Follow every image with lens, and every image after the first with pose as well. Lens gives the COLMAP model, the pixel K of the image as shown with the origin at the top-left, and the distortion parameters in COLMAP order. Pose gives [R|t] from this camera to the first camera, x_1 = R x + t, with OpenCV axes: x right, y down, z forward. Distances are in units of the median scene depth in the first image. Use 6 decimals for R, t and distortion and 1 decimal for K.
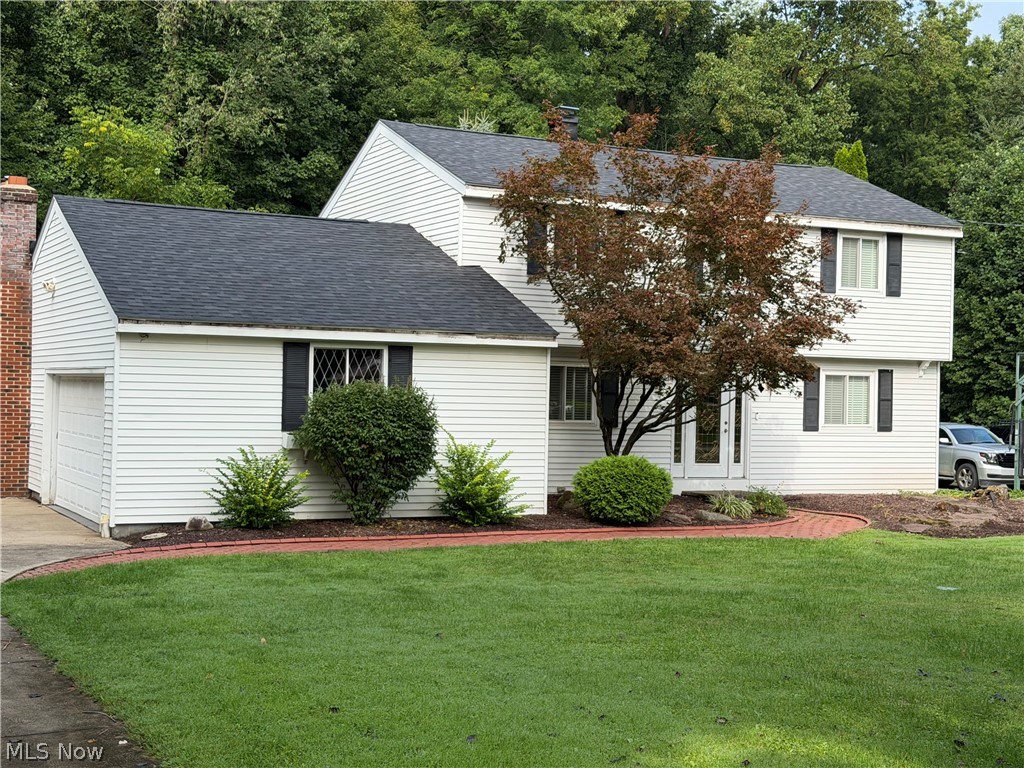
lens RADIAL K [[1435.5, 0, 512.0], [0, 1435.5, 384.0], [0, 0, 1]] dist [0.129102, -0.031447]
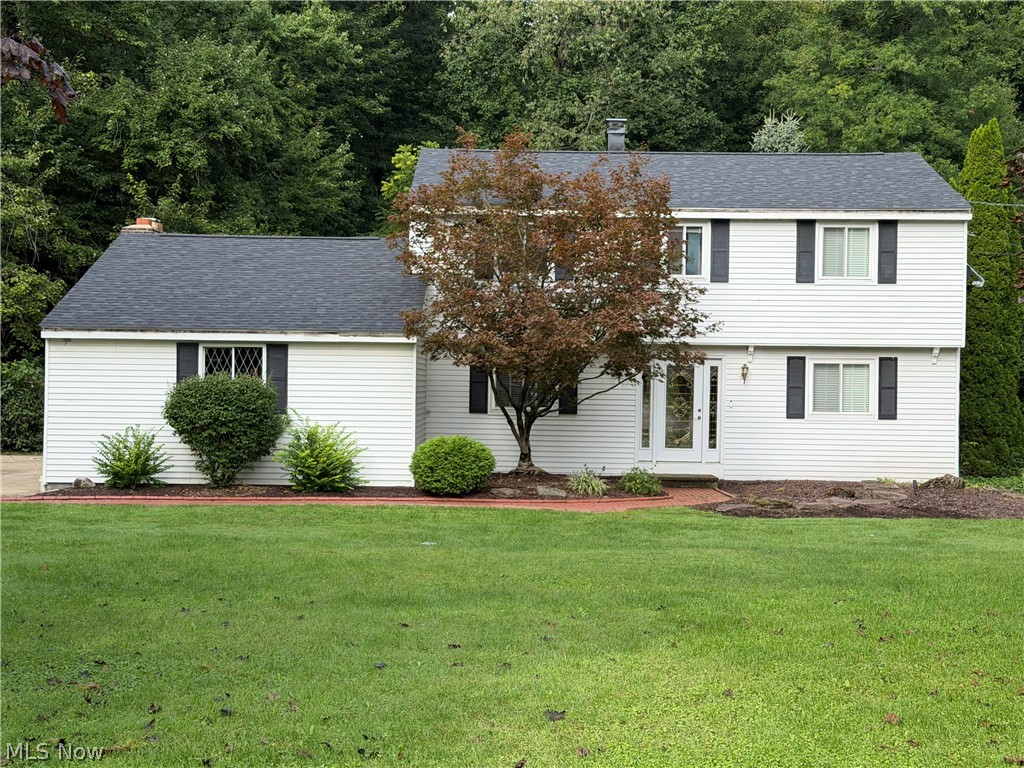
lens RADIAL K [[1435.5, 0, 512.0], [0, 1435.5, 384.0], [0, 0, 1]] dist [0.129102, -0.031447]
pose [[0.899540, -0.008251, -0.436761, 0.485175], [0.008340, 0.999964, -0.001715, 0.008428], [0.436759, -0.002100, 0.899576, -0.007081]]
